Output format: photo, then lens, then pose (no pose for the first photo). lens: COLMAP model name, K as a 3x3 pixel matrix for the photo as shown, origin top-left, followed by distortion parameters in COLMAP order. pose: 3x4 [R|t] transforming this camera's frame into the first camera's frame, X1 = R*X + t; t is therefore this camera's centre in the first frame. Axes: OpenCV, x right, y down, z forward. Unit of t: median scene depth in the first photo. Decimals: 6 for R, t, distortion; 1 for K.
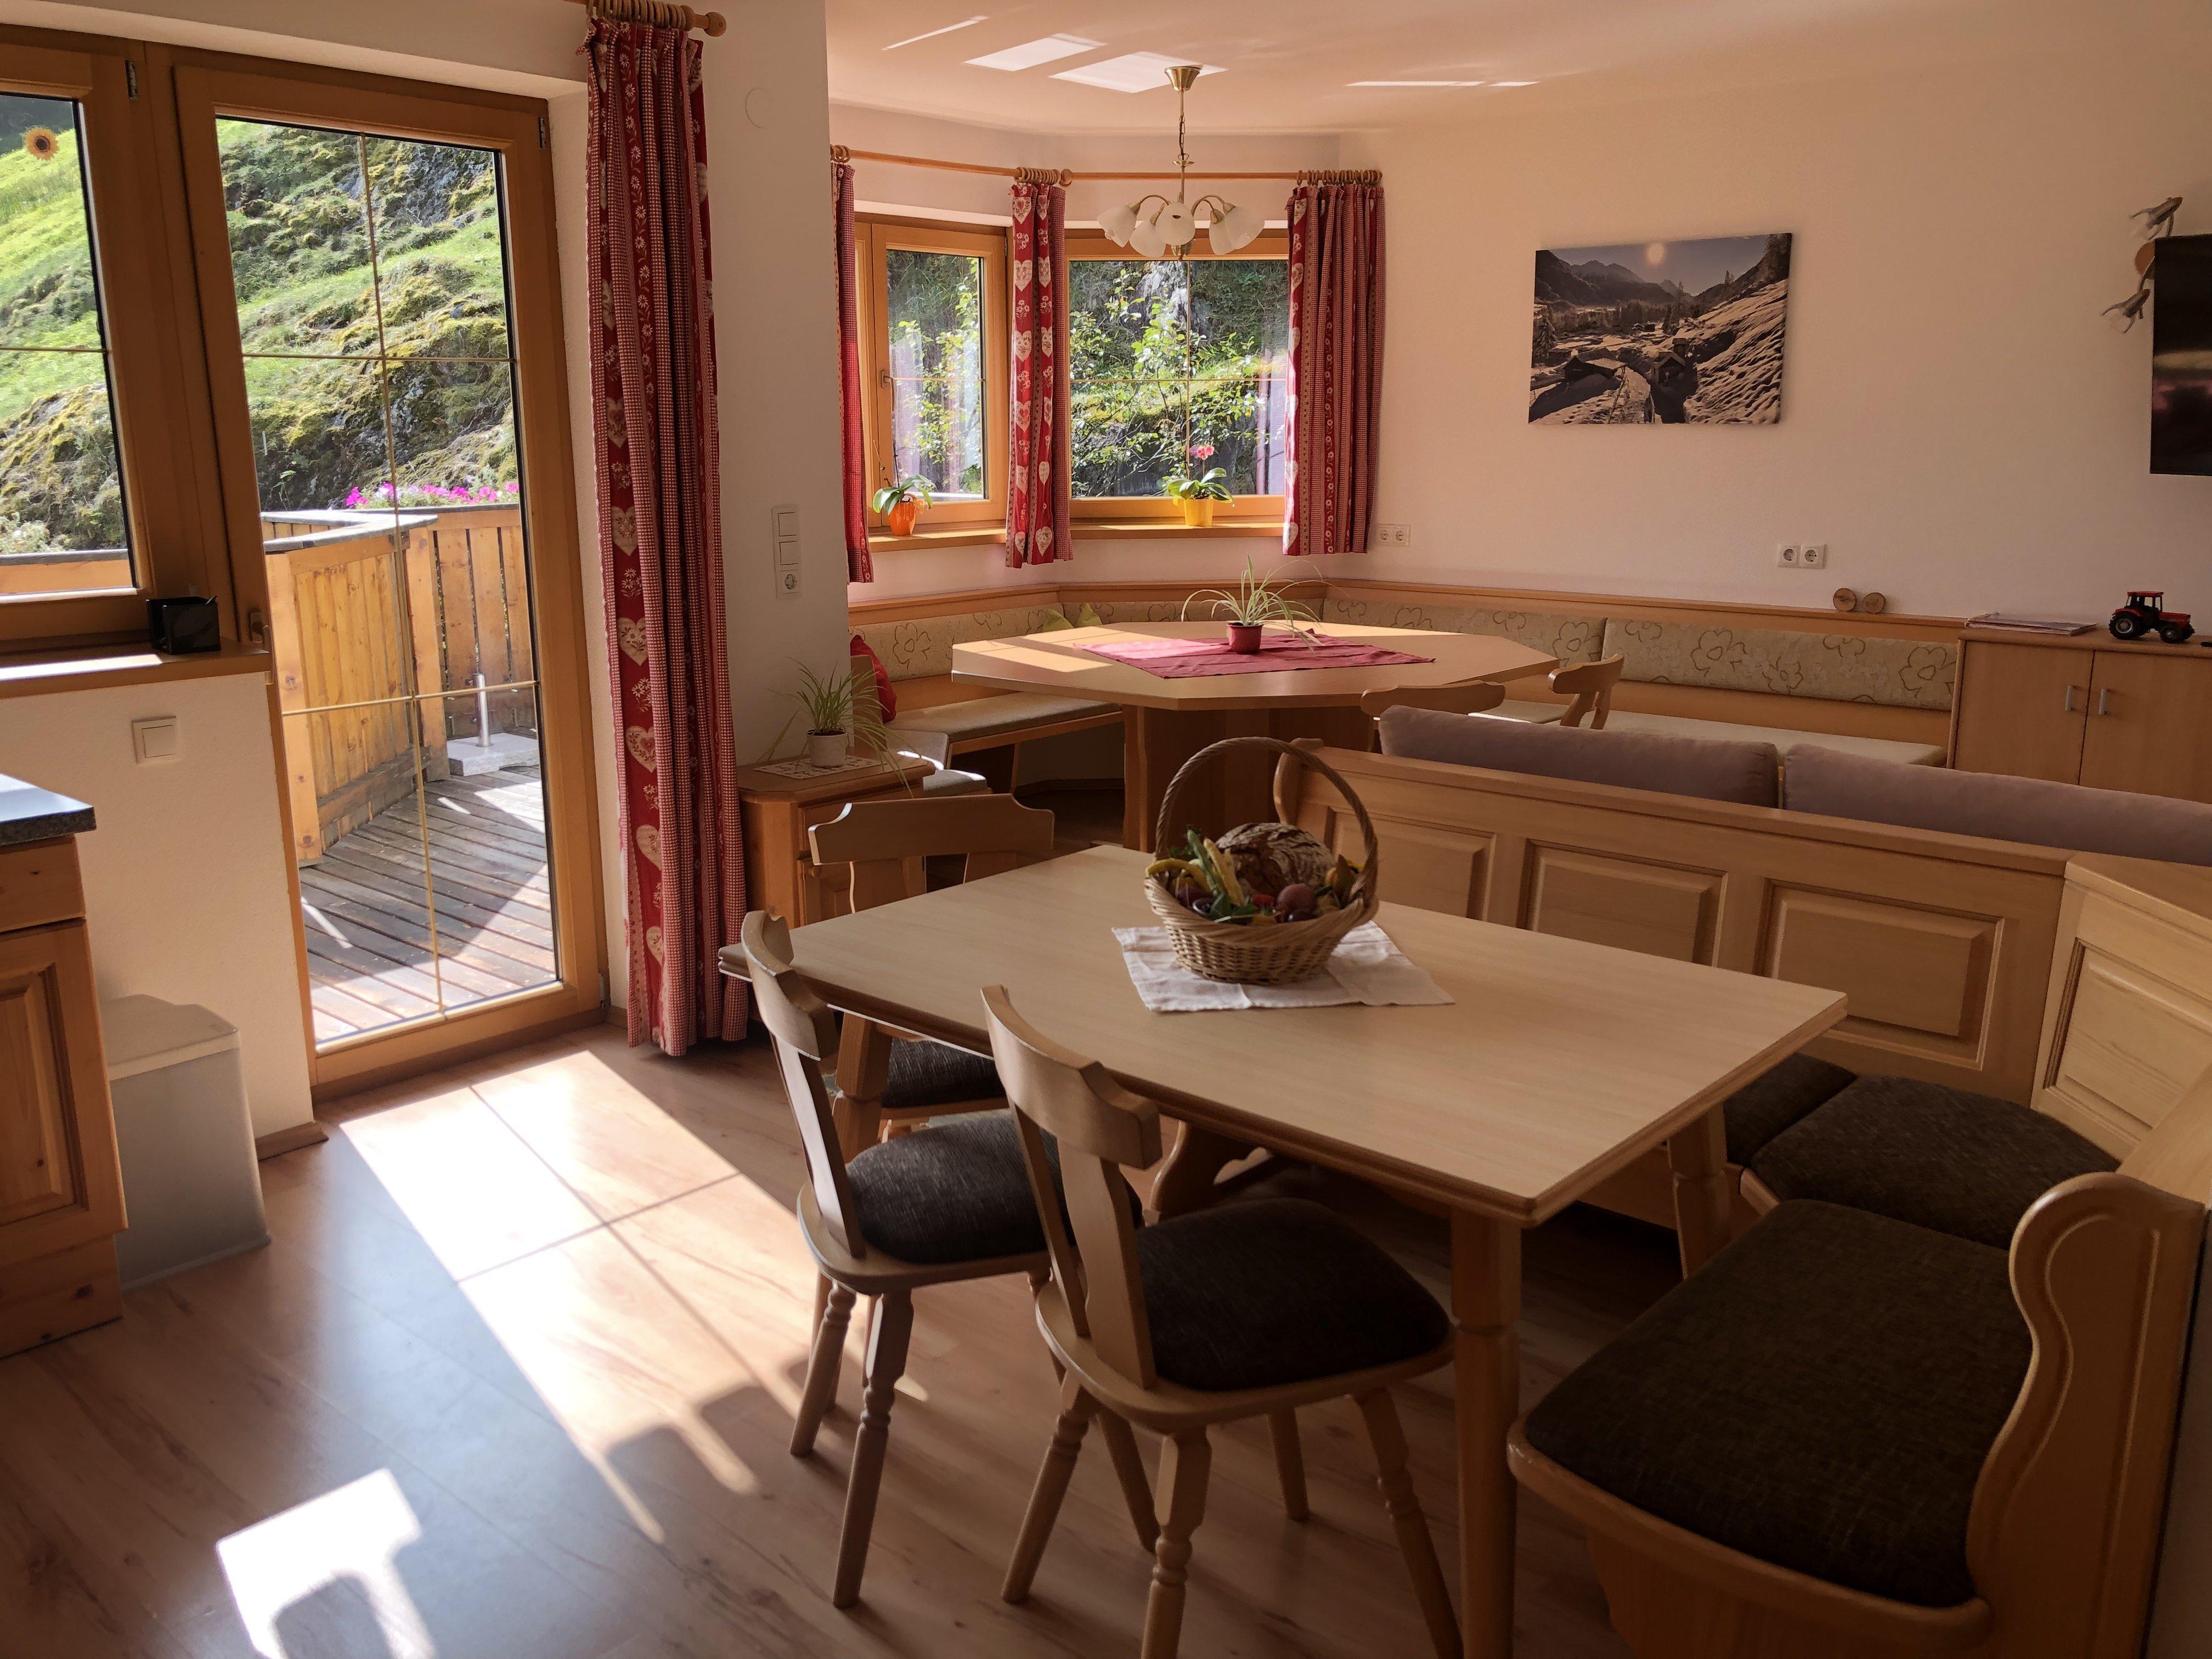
lens RADIAL K [[1833.0, 0, 1106.0], [0, 1833.0, 829.5], [0, 0, 1]] dist [-0.002833, -0.002695]
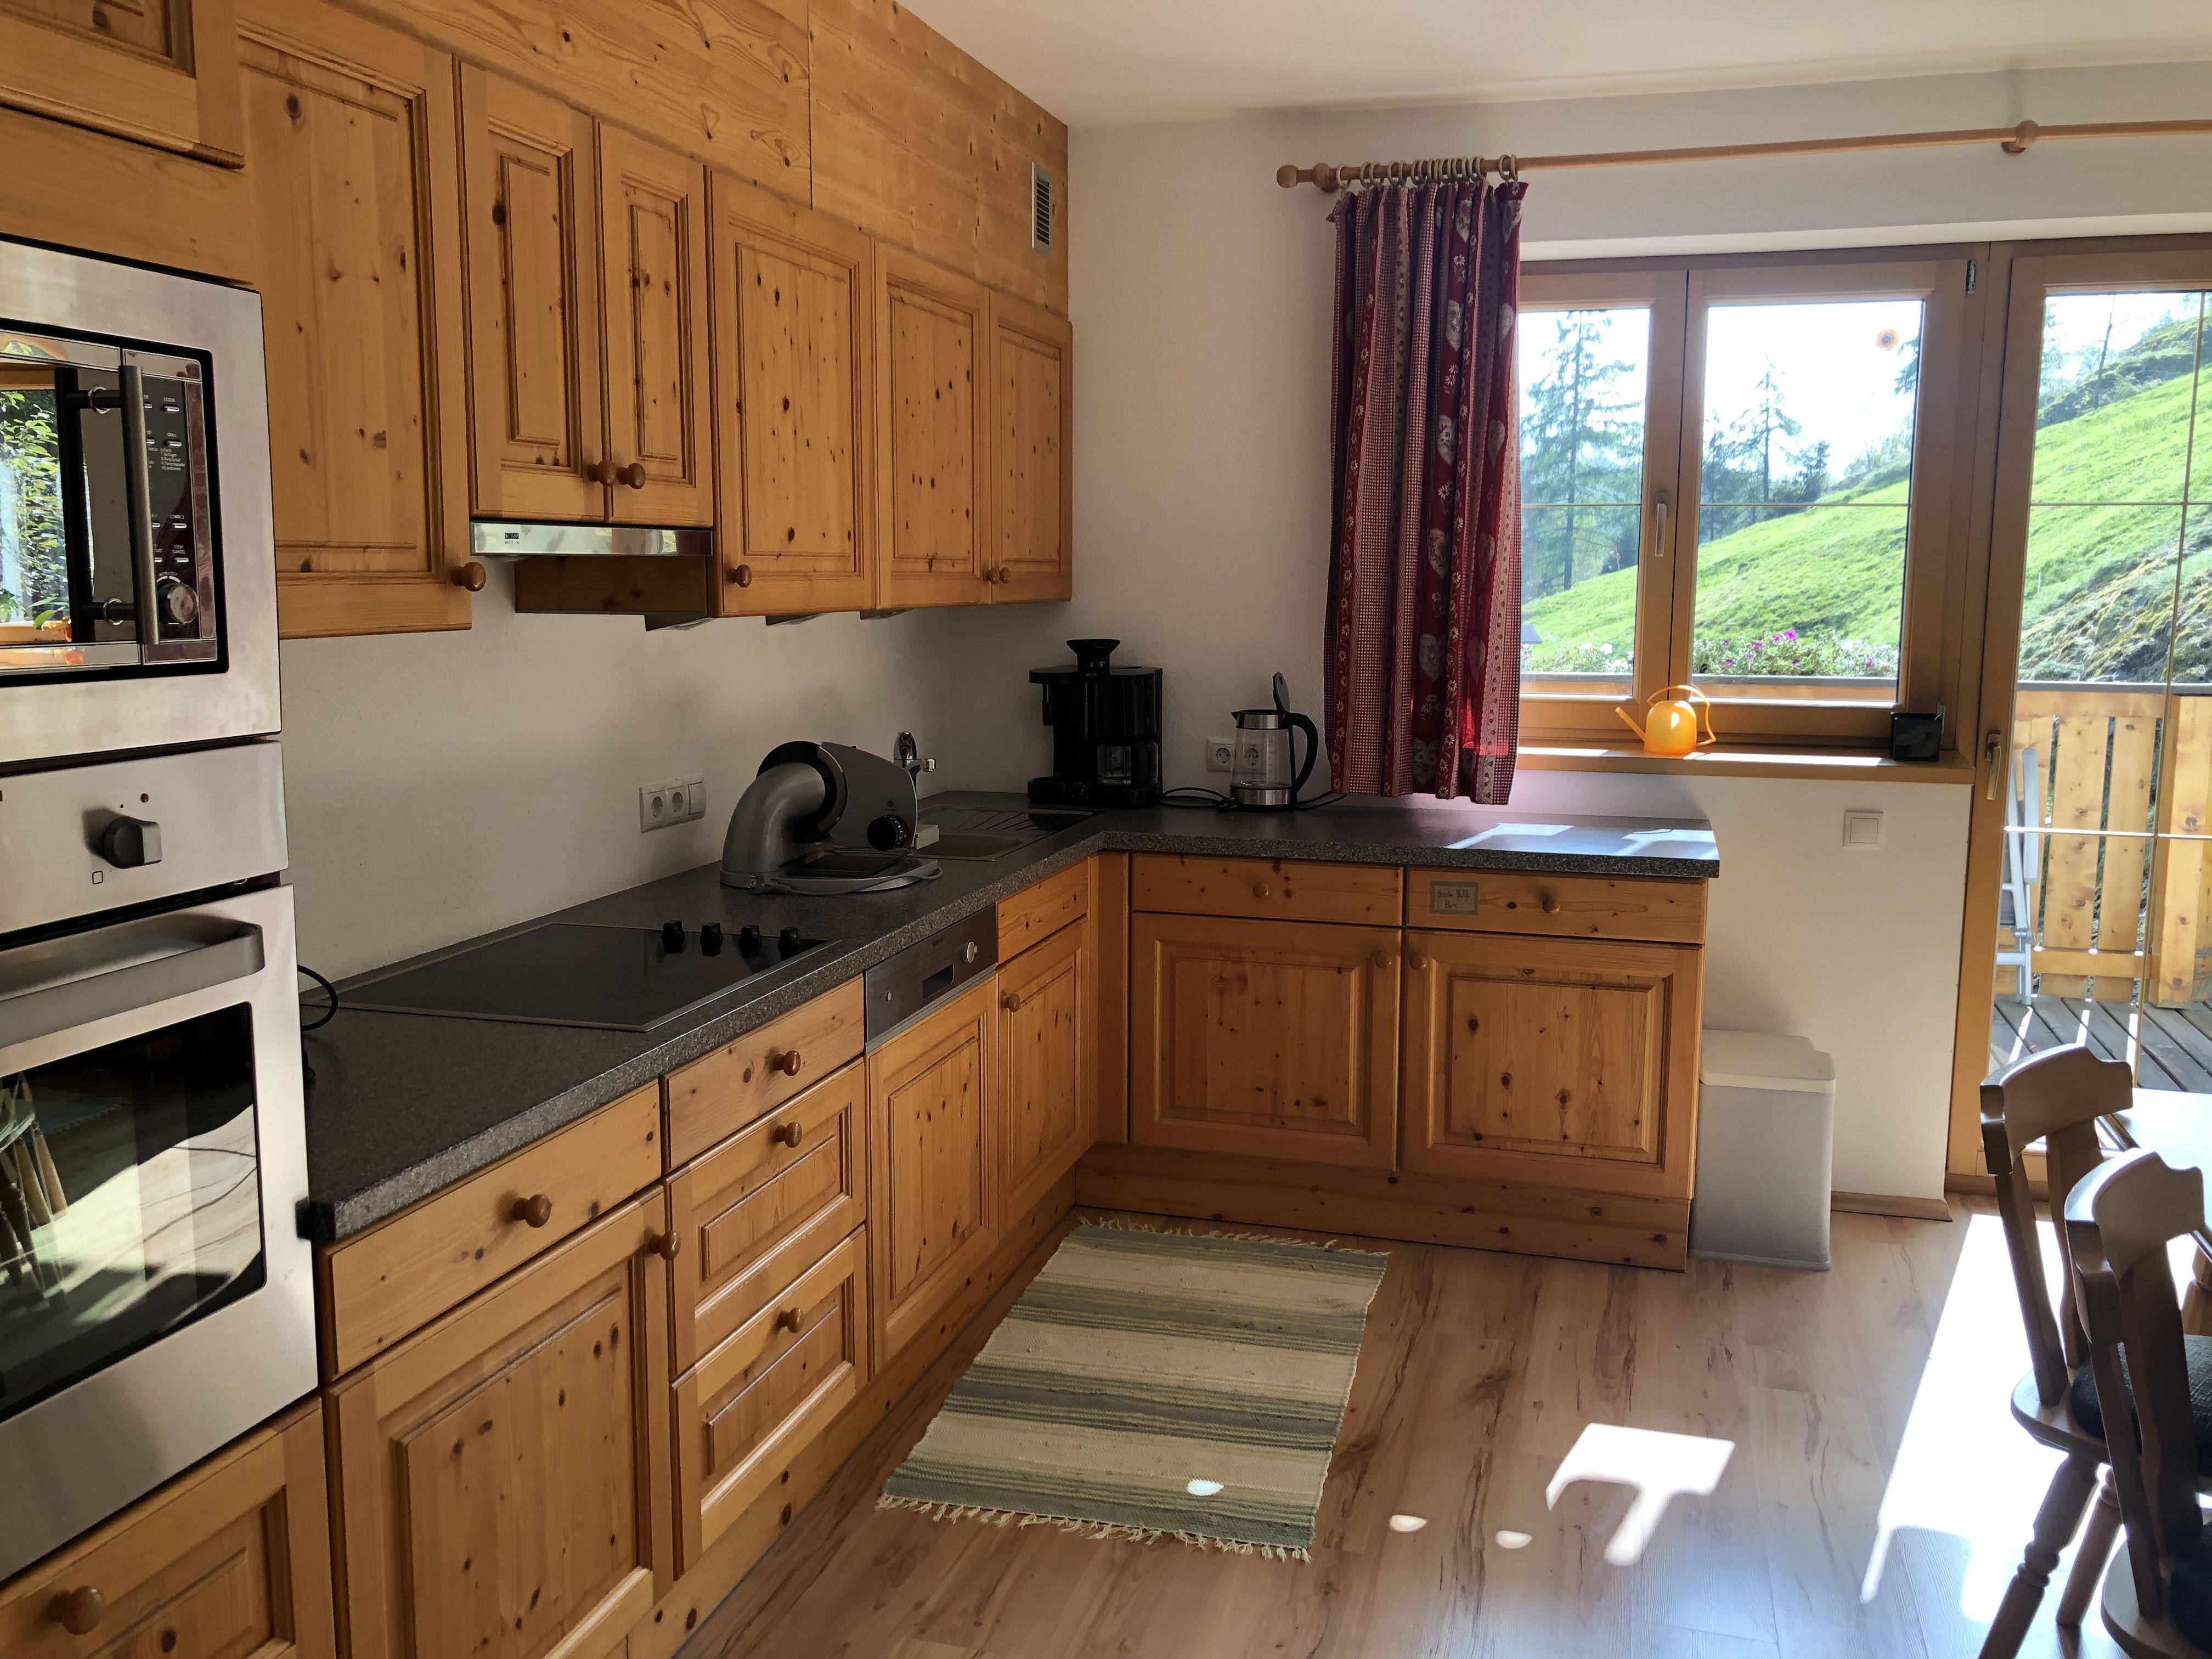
lens RADIAL K [[1833.0, 0, 1106.0], [0, 1833.0, 829.5], [0, 0, 1]] dist [-0.002833, -0.002695]
pose [[0.424924, 0.139485, -0.894418, 0.370690], [-0.210638, 0.976171, 0.052164, -0.008640], [0.880381, 0.166233, 0.444179, 0.055083]]
